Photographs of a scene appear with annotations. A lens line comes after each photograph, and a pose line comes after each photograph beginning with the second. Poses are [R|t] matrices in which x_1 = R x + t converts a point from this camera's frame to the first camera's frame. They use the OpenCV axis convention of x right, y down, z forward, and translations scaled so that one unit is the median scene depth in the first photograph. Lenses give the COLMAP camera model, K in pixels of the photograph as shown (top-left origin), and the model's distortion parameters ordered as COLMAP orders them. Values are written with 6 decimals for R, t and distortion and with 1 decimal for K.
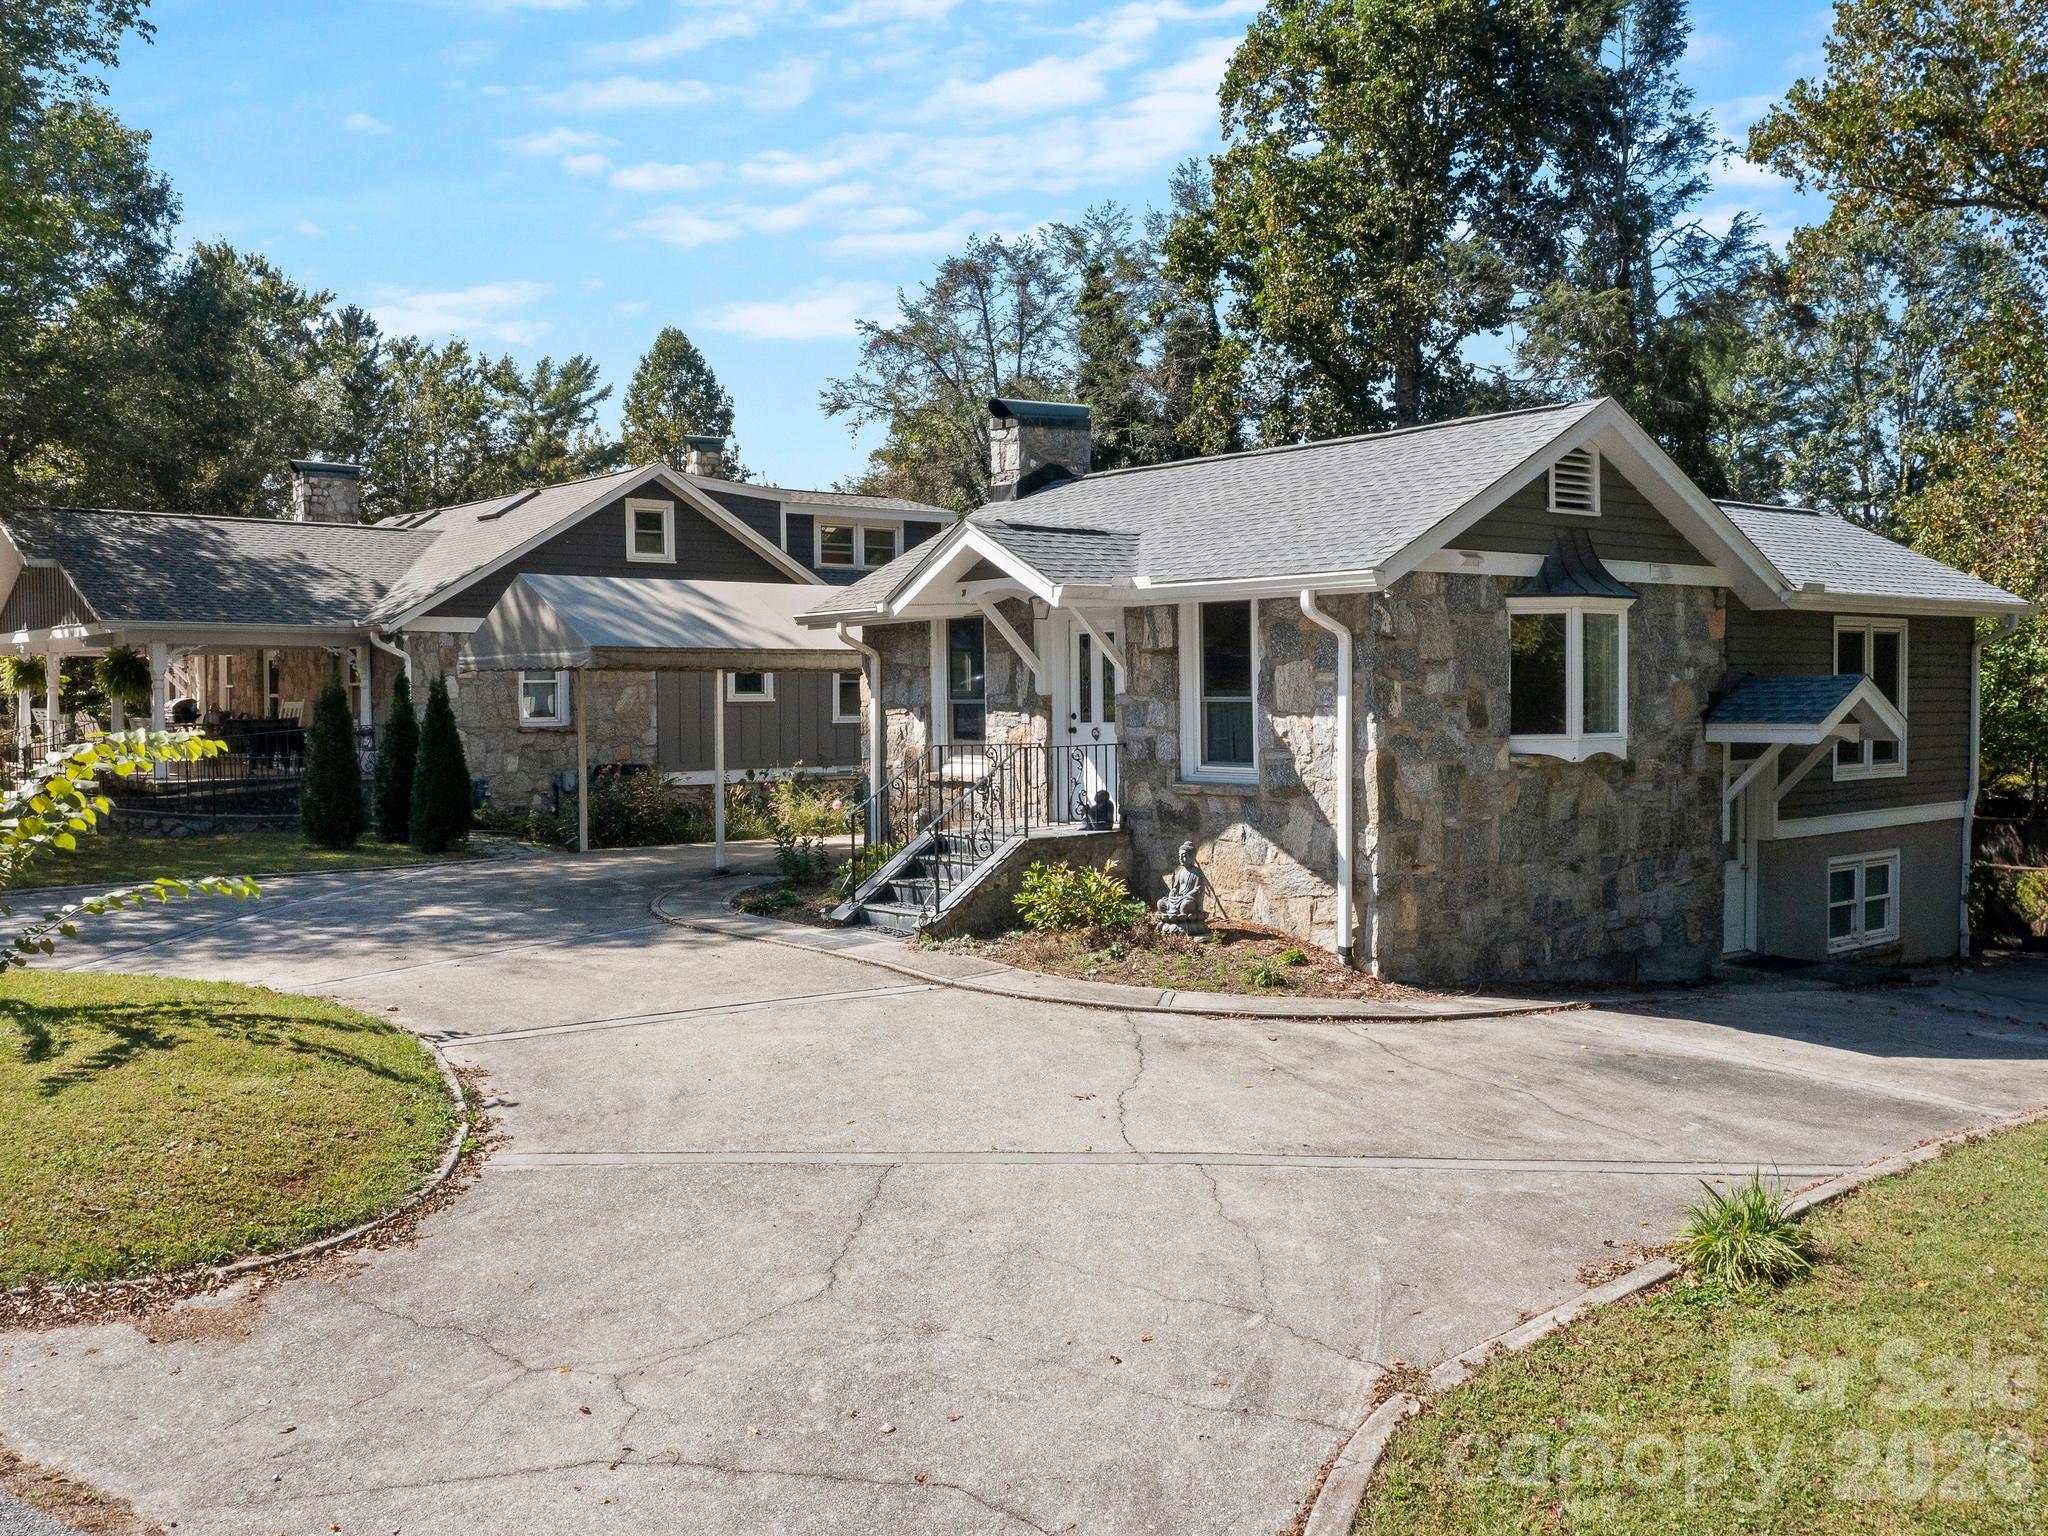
lens RADIAL K [[2013.6, 0, 1024.0], [0, 2013.6, 768.0], [0, 0, 1]] dist [0.001297, -0.010701]
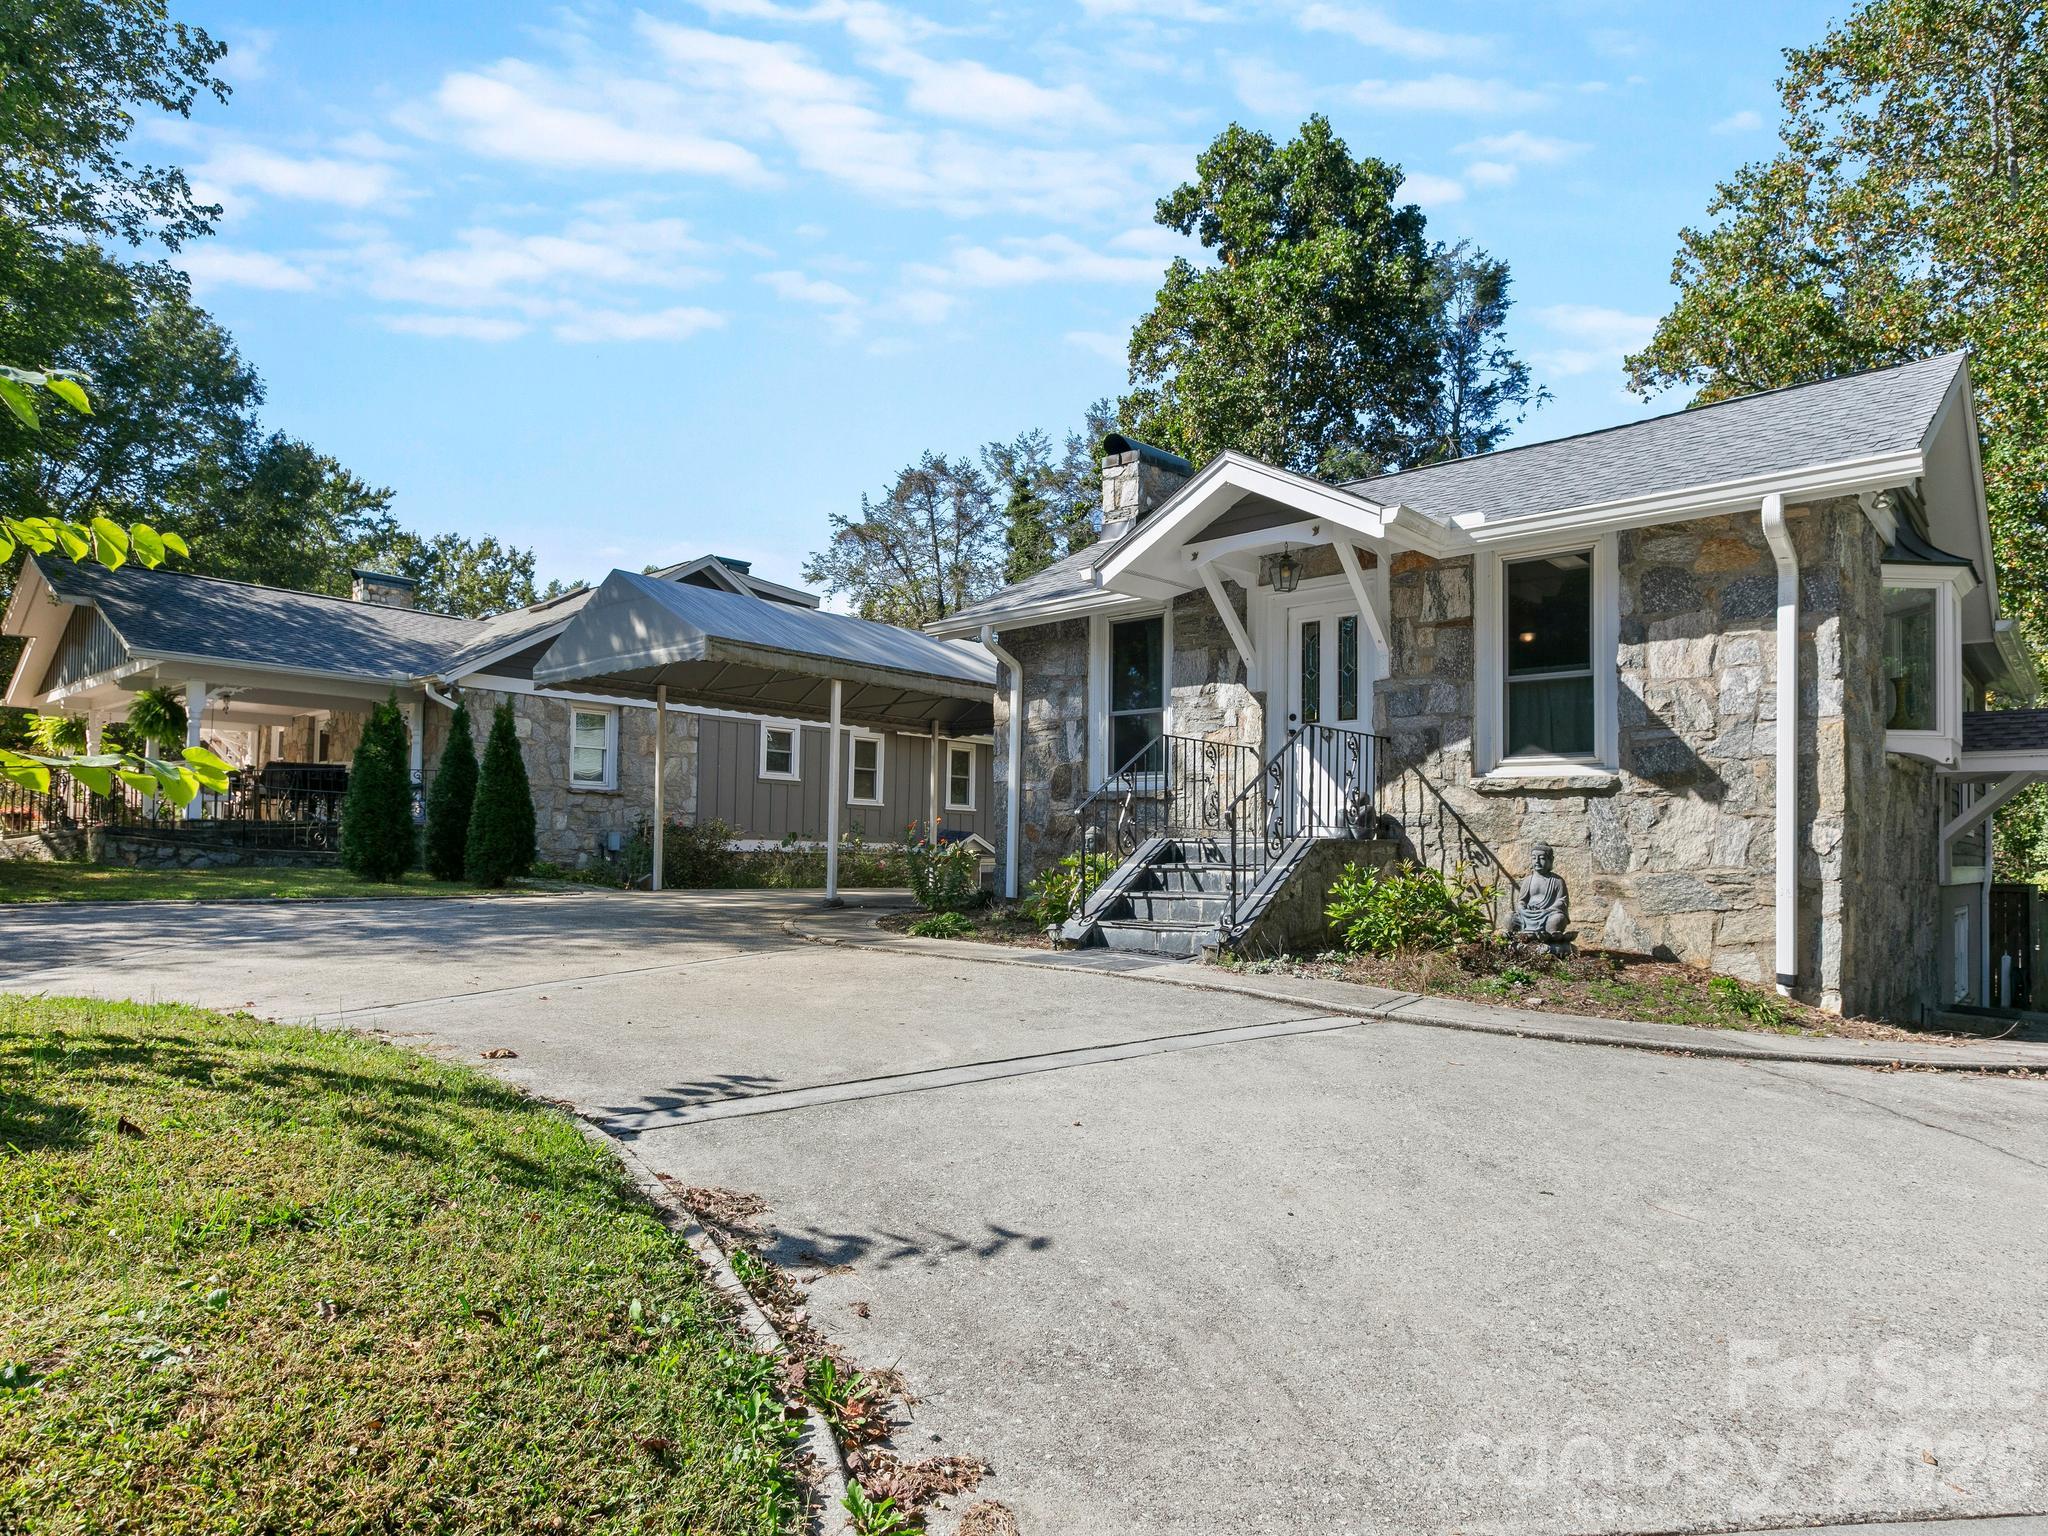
lens RADIAL K [[1277.0, 0, 1025.2], [0, 1277.0, 829.6], [0, 0, 1]] dist [0.004333, 0.000843]
pose [[0.989837, 0.028255, 0.139370, -0.100159], [-0.019794, 0.997897, -0.061723, 0.035780], [-0.140821, 0.058337, 0.988315, 0.287149]]
